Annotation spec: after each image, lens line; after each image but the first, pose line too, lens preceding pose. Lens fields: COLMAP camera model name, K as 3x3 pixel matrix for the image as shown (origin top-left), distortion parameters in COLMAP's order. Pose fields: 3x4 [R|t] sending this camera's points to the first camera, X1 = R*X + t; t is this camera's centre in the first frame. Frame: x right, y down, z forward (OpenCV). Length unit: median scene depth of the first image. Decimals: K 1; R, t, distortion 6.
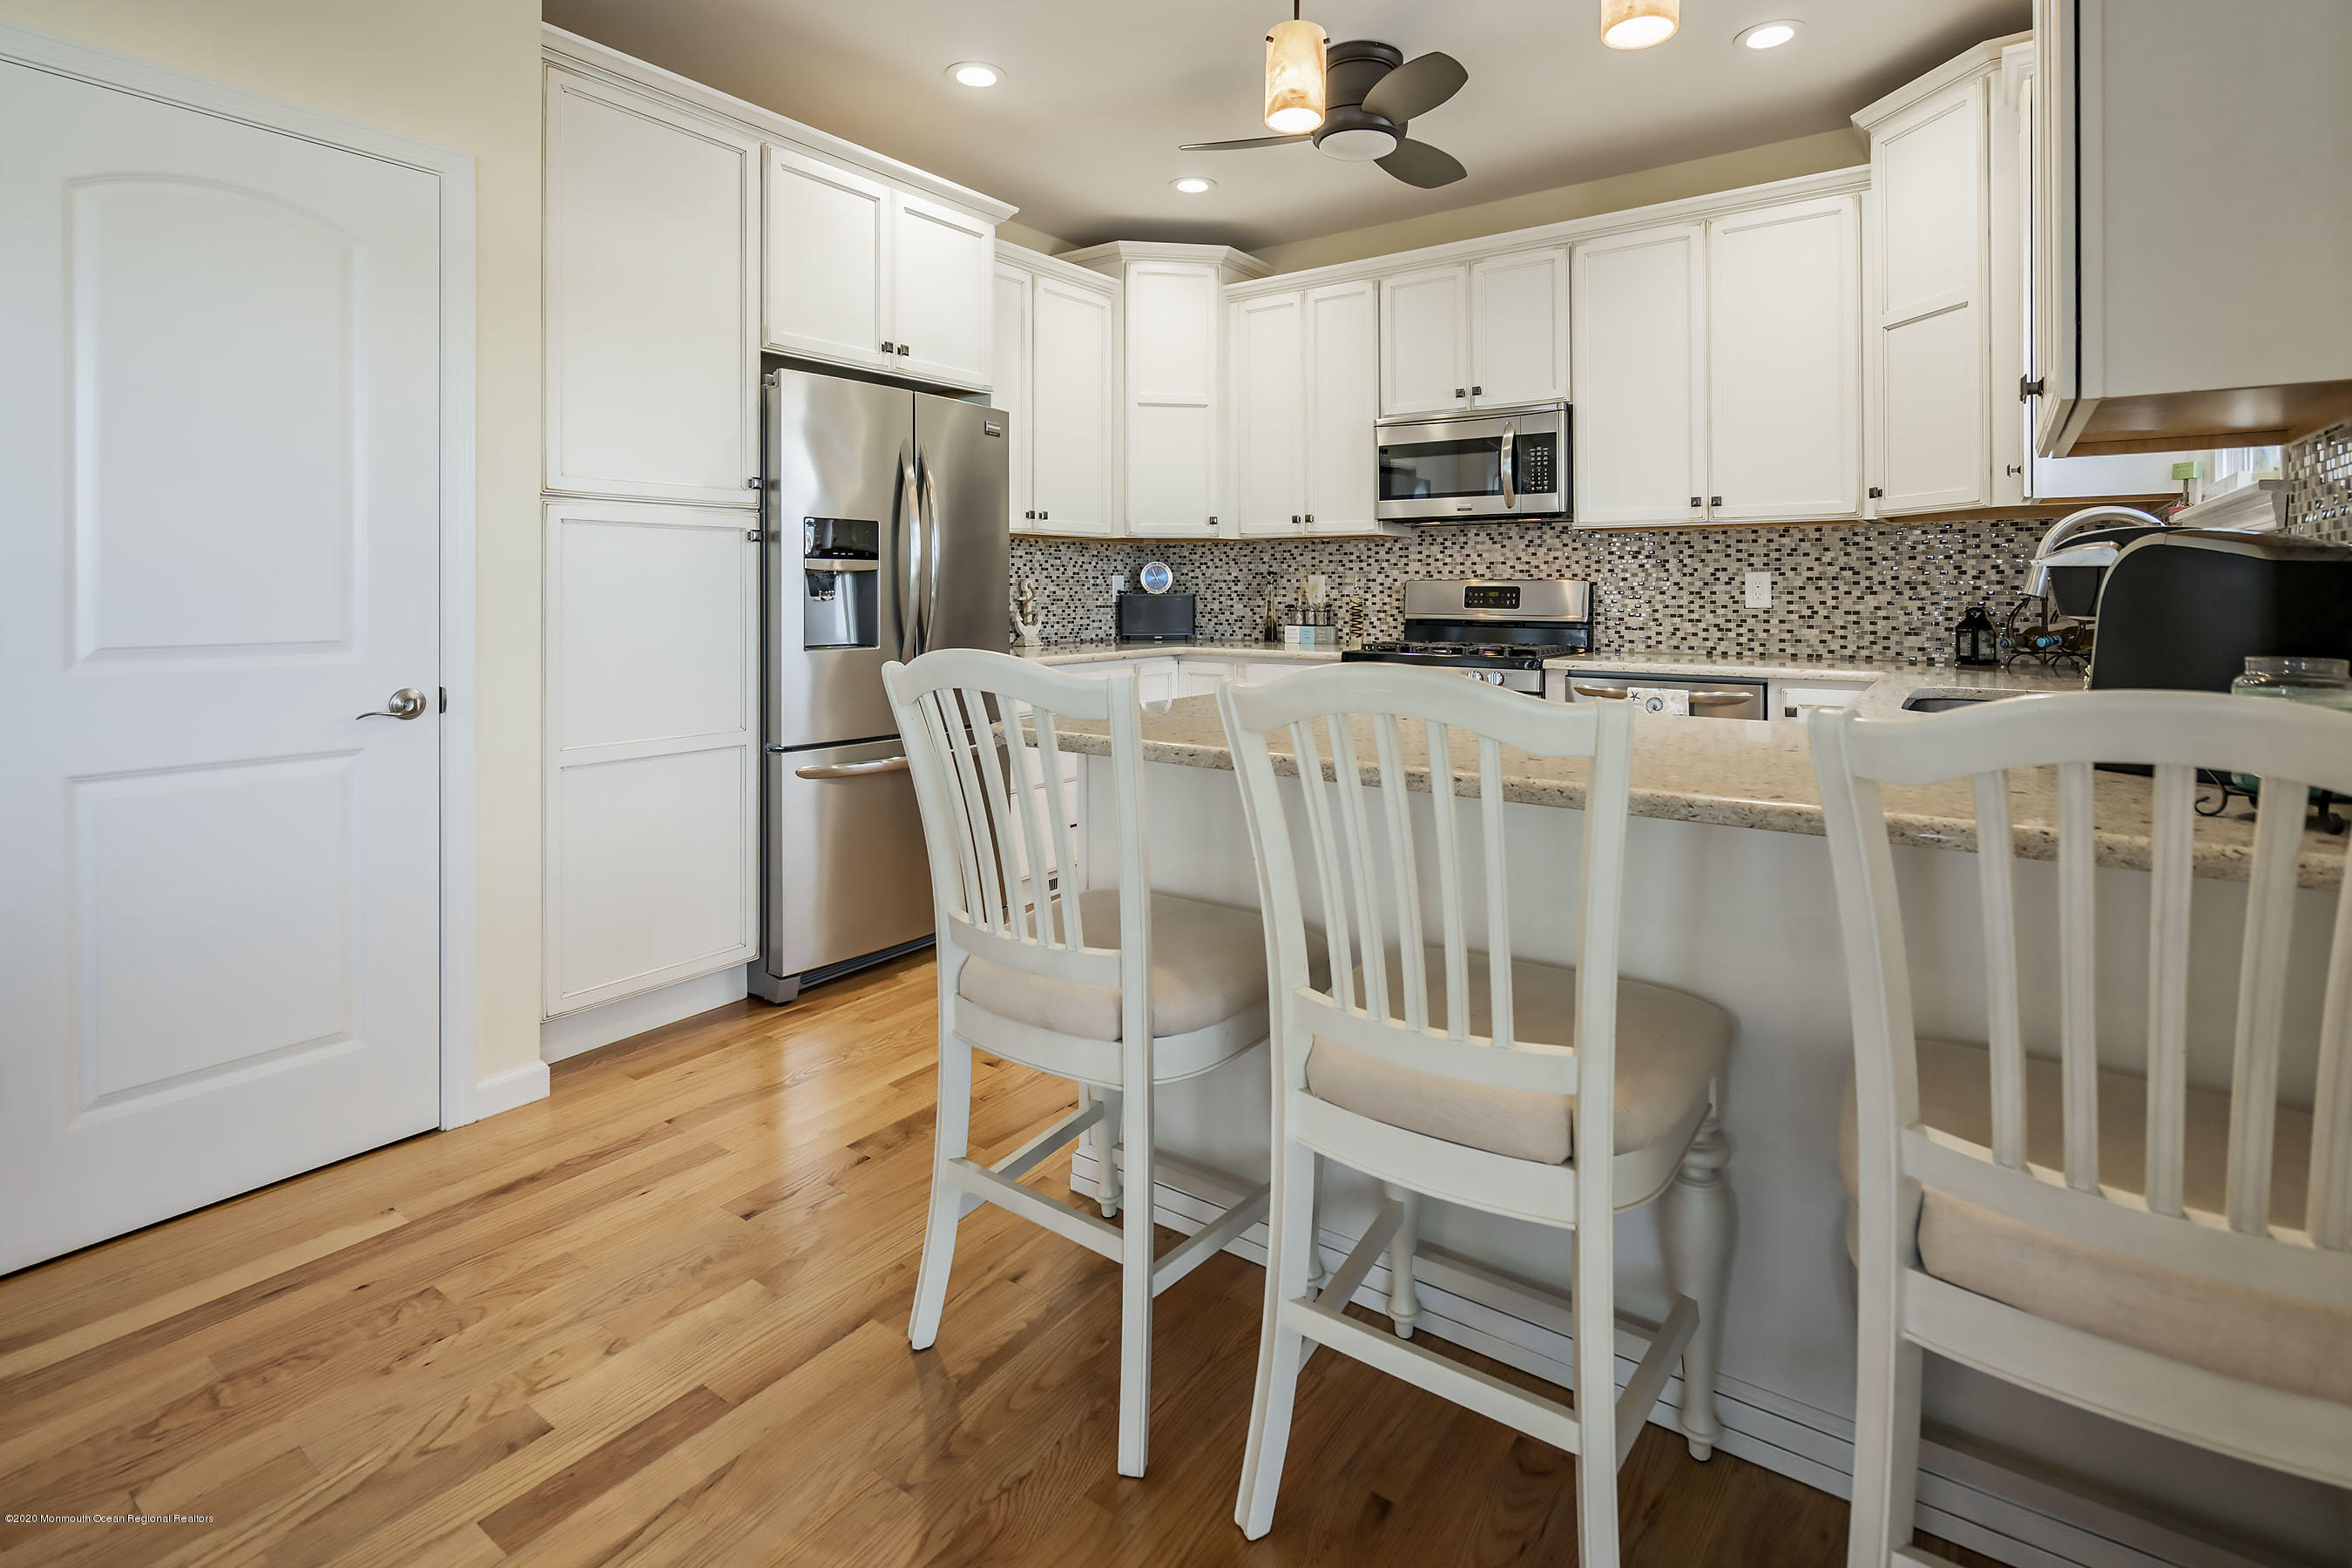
lens RADIAL K [[1127.9, 0, 1171.0], [0, 1127.9, 582.7], [0, 0, 1]] dist [-0.001460, -0.000399]
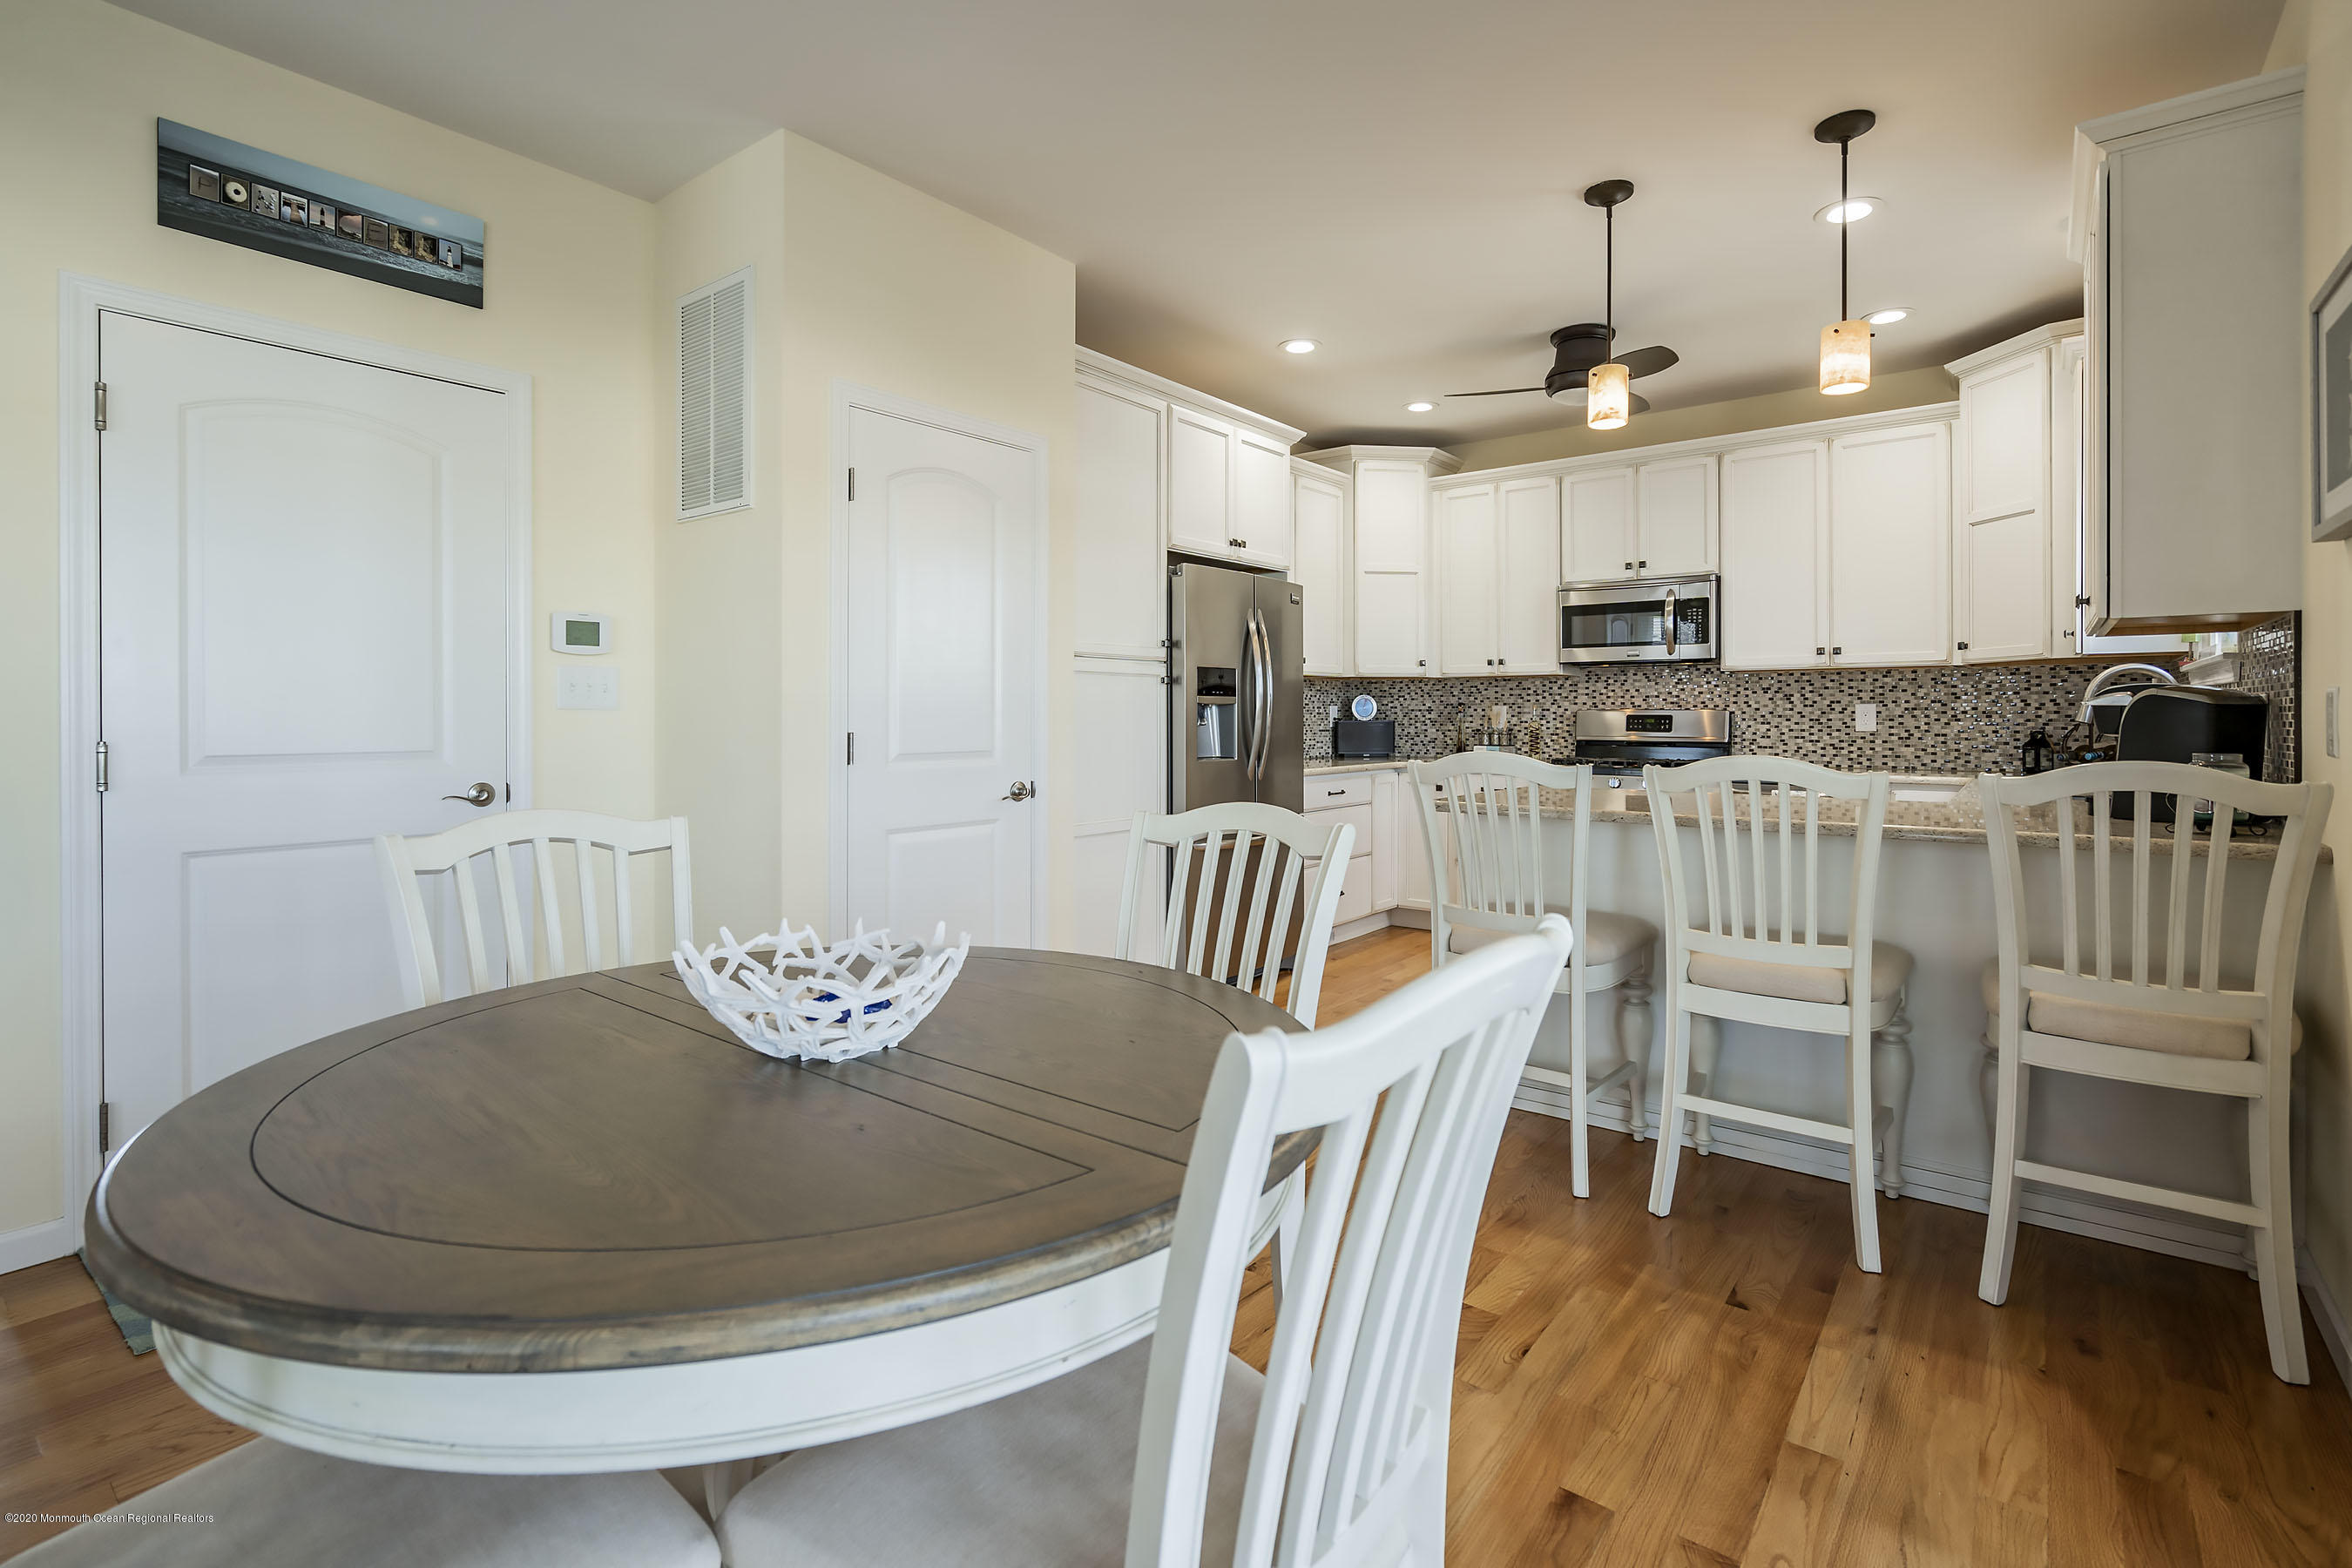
lens RADIAL K [[1102.5, 0, 1183.8], [0, 1102.5, 714.9], [0, 0, 1]] dist [0.002360, 0.001159]
pose [[0.999575, -0.000098, -0.029166, -0.238200], [0.000253, 0.999986, 0.005314, -0.003901], [0.029165, -0.005319, 0.999560, -0.310144]]
